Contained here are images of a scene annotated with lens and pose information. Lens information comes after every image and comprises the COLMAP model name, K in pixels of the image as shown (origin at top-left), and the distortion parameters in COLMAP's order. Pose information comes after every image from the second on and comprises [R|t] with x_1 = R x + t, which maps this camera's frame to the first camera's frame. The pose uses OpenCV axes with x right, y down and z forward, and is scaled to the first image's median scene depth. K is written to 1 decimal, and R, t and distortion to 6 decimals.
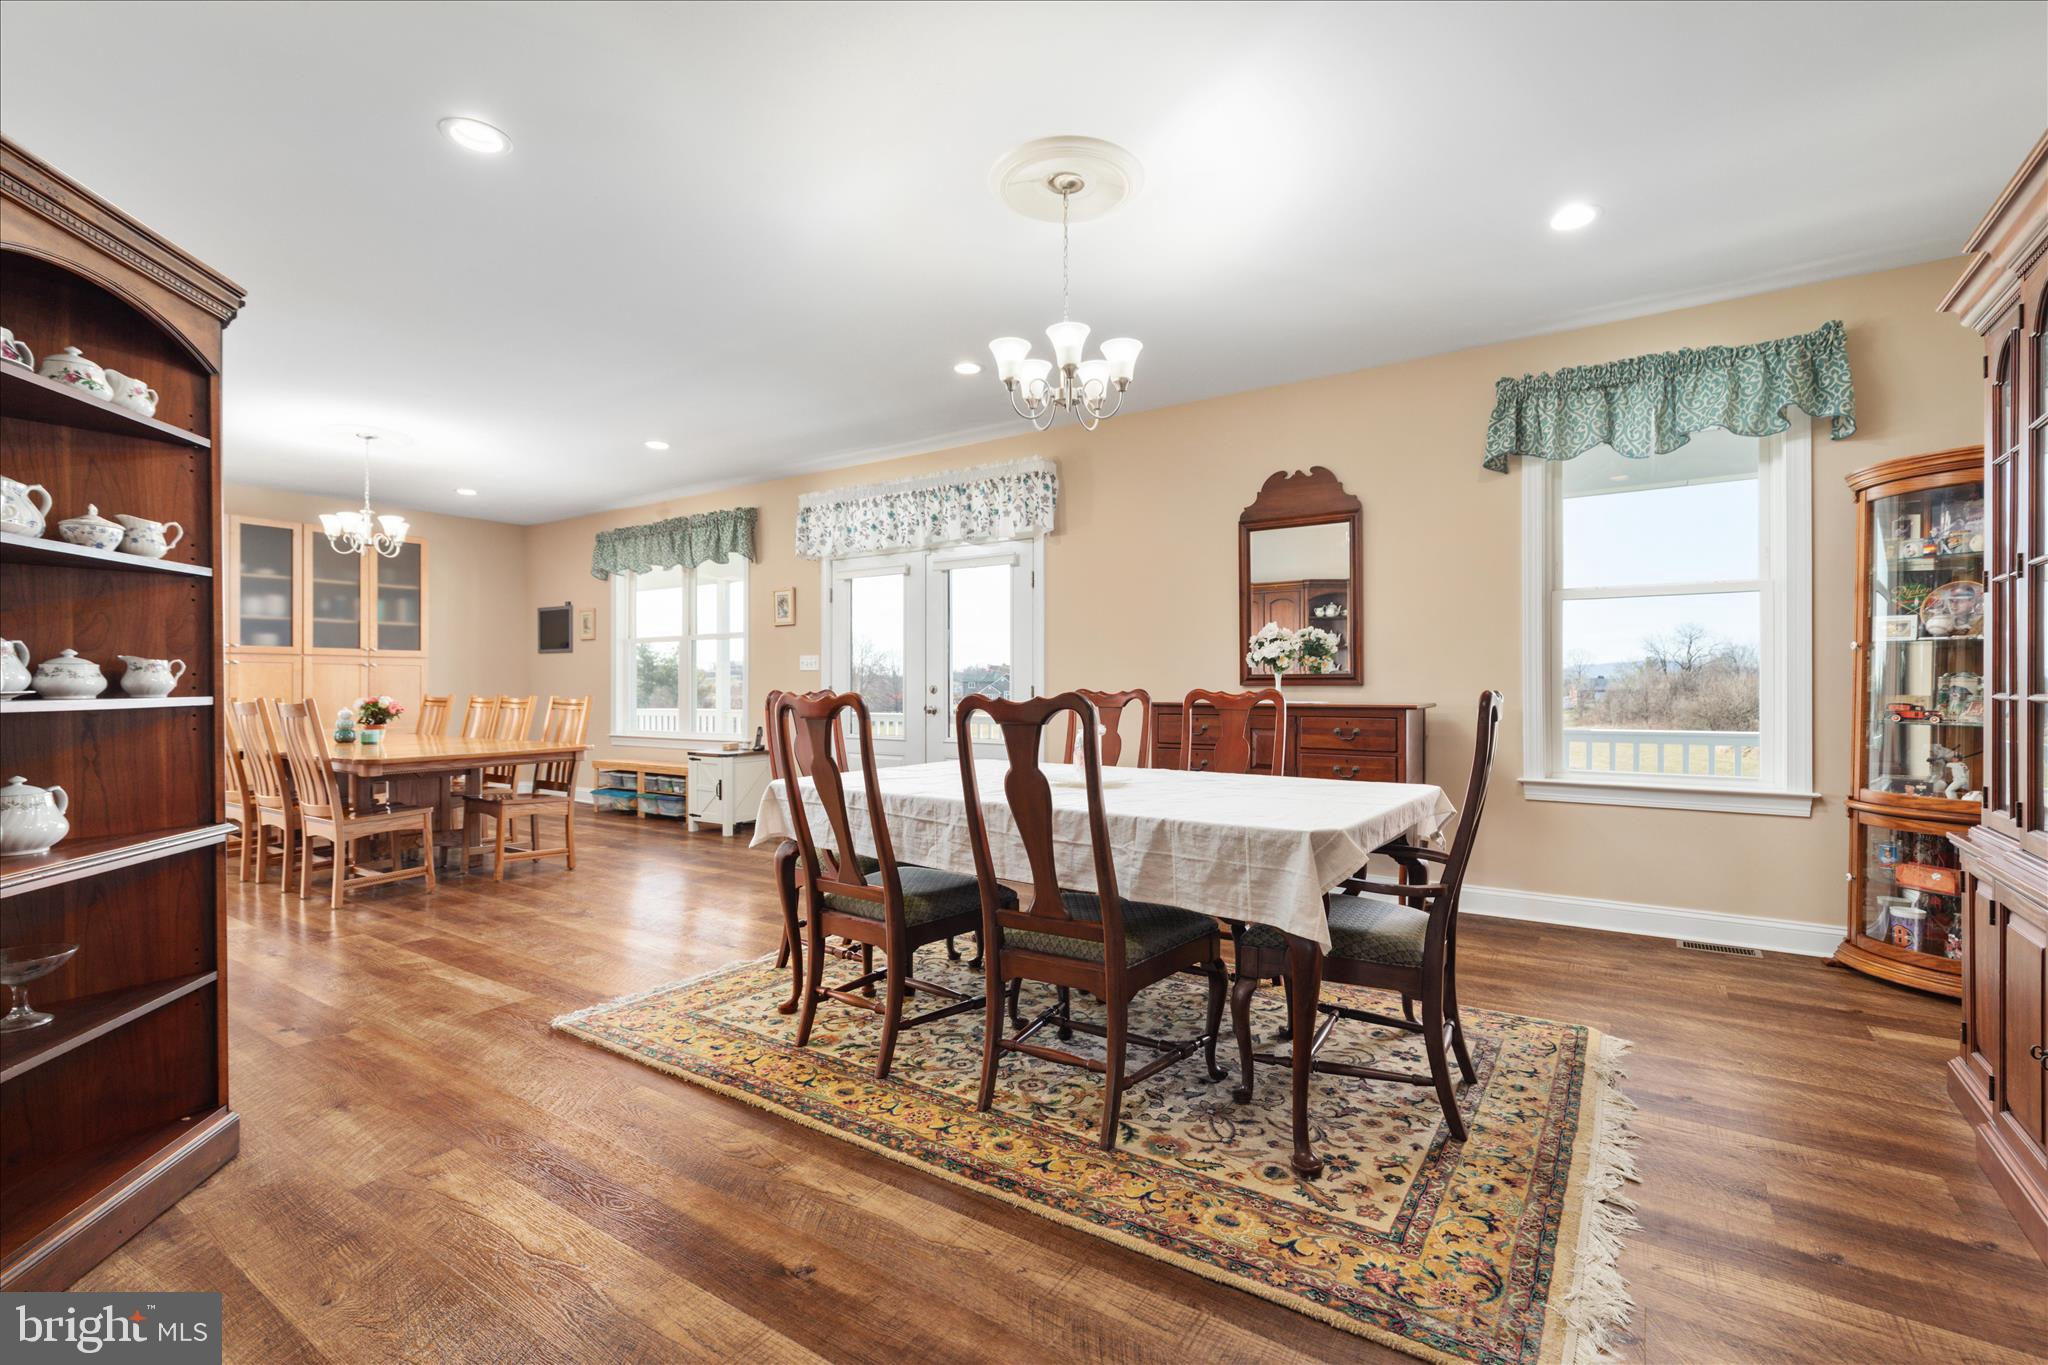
lens RADIAL K [[913.2, 0, 1033.3], [0, 913.2, 686.9], [0, 0, 1]] dist [0.005503, -0.001208]
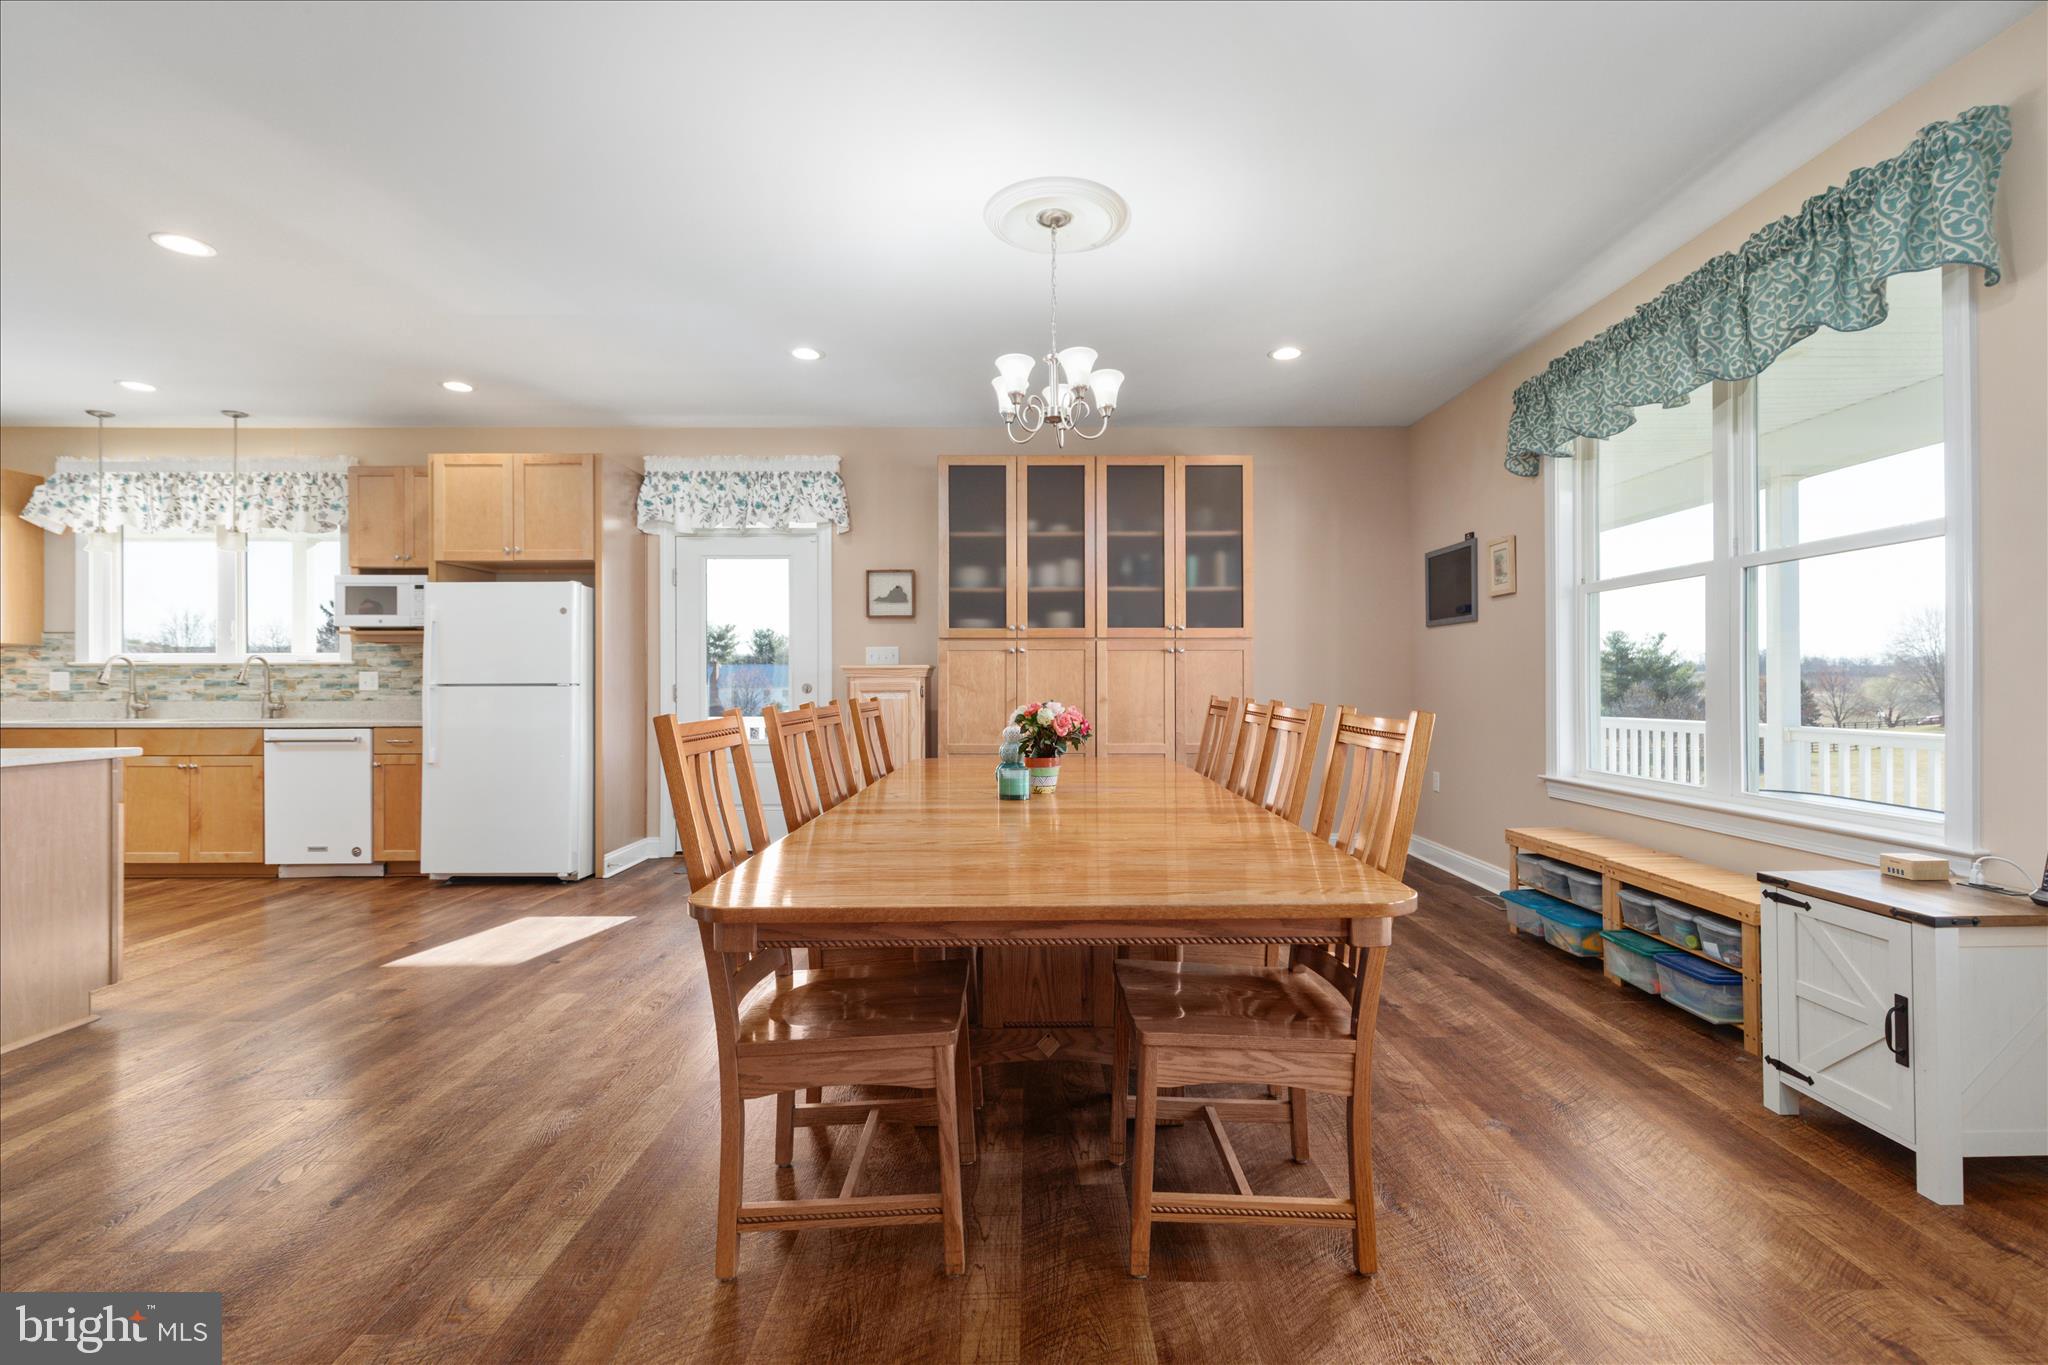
lens RADIAL K [[913.2, 0, 1027.3], [0, 913.2, 675.7], [0, 0, 1]] dist [0.005503, -0.001208]
pose [[0.561798, -0.008716, -0.827229, -0.228853], [0.002749, 0.999959, -0.008669, 0.000219], [0.827270, 0.002596, 0.561798, 0.536826]]
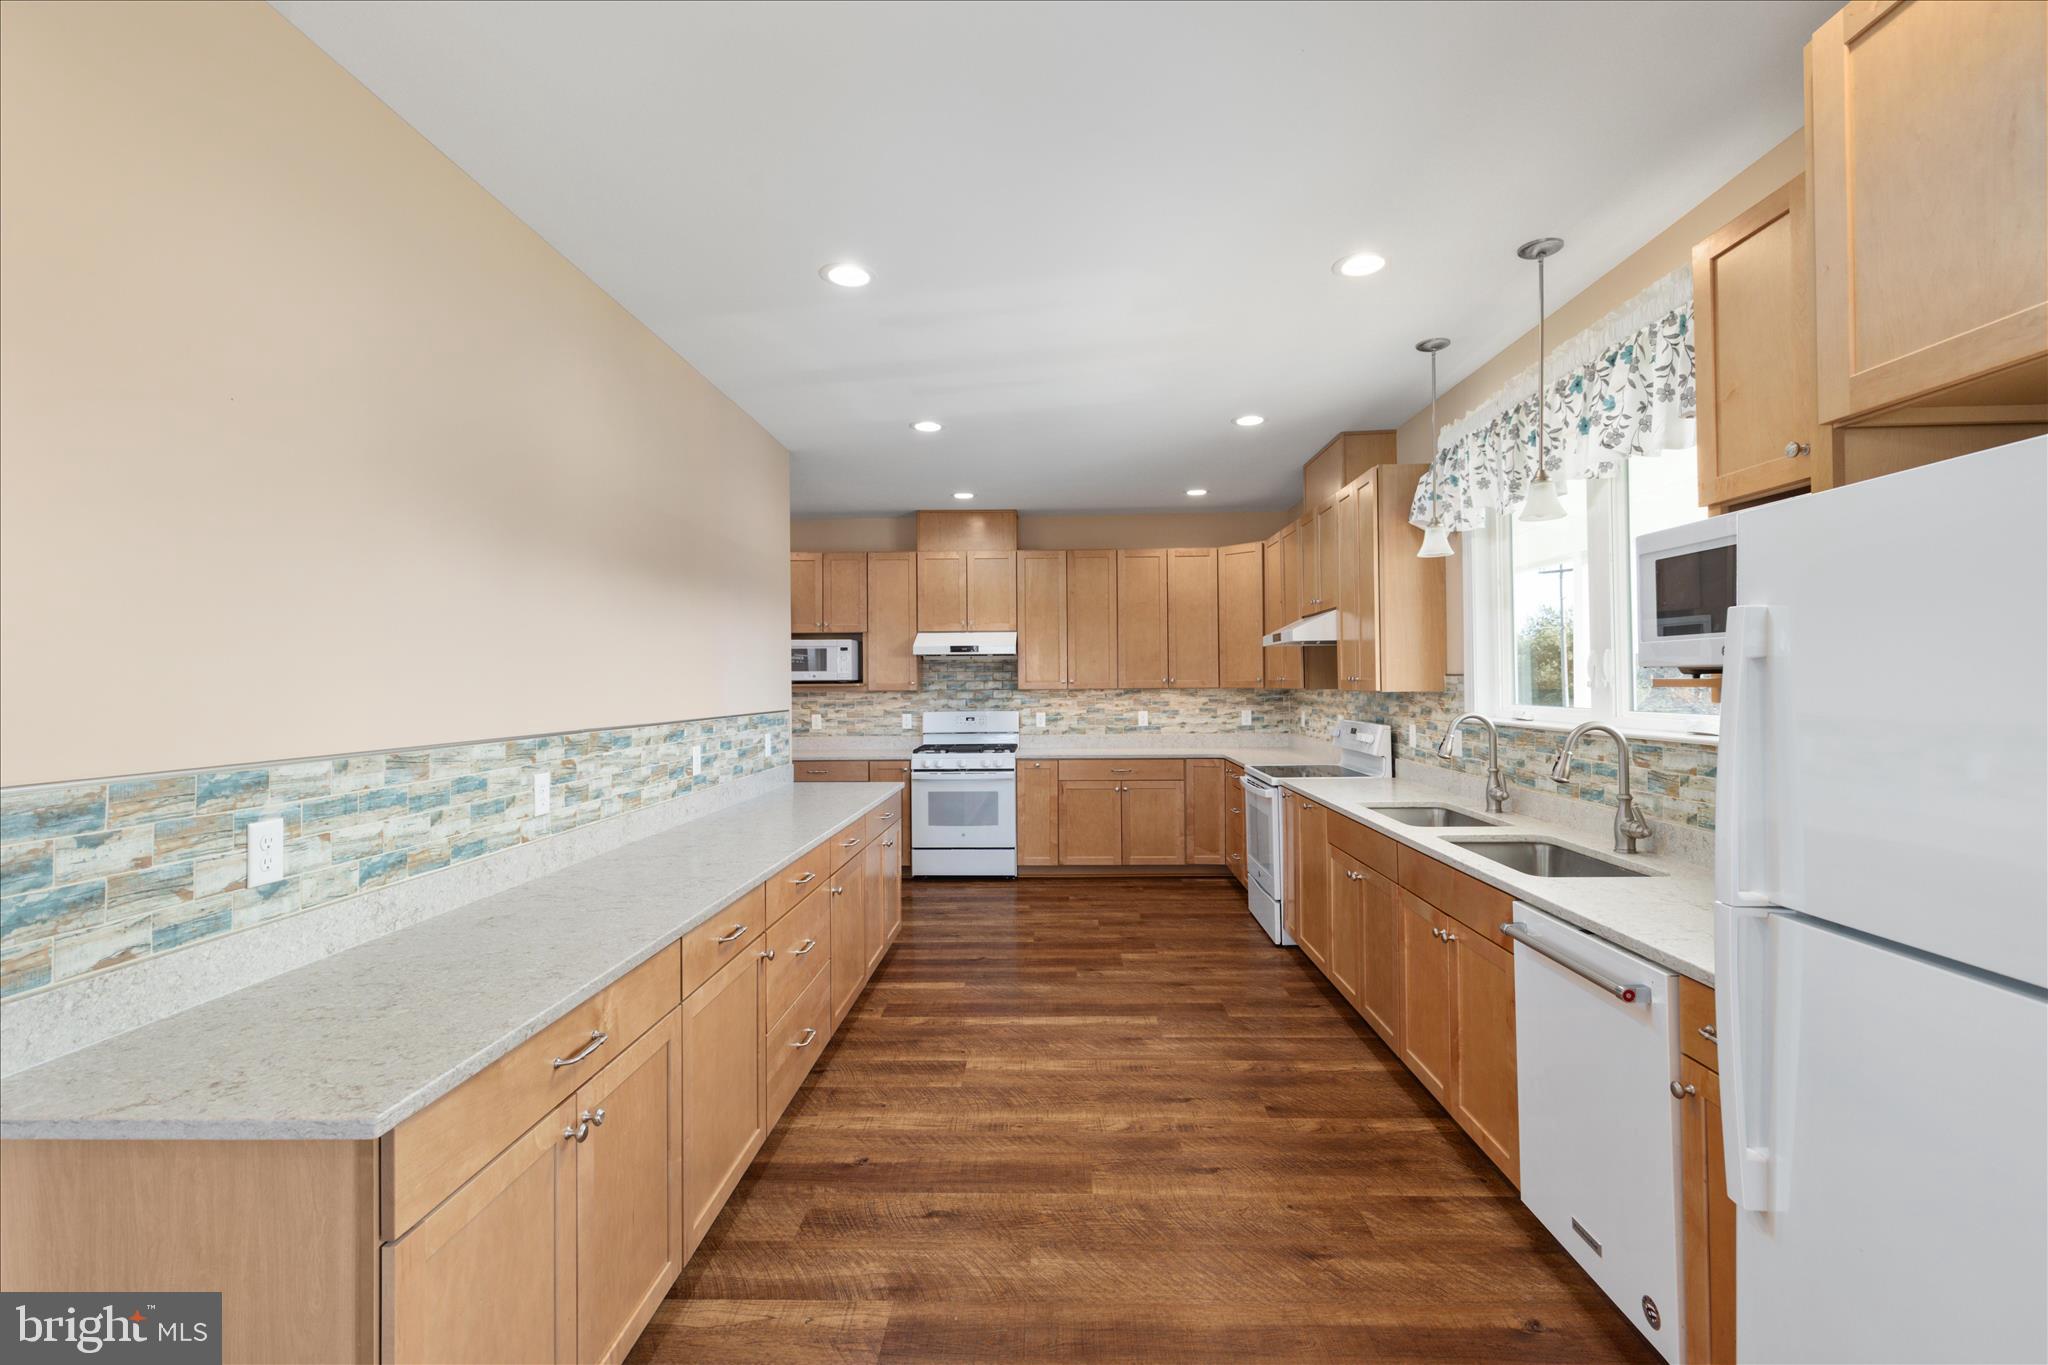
lens RADIAL K [[913.2, 0, 1028.2], [0, 913.2, 673.0], [0, 0, 1]] dist [0.005503, -0.001208]
pose [[-0.844515, 0.002060, -0.535527, -0.824897], [0.009543, 0.999892, -0.011203, -0.043308], [0.535446, -0.014572, -0.844444, 0.627225]]
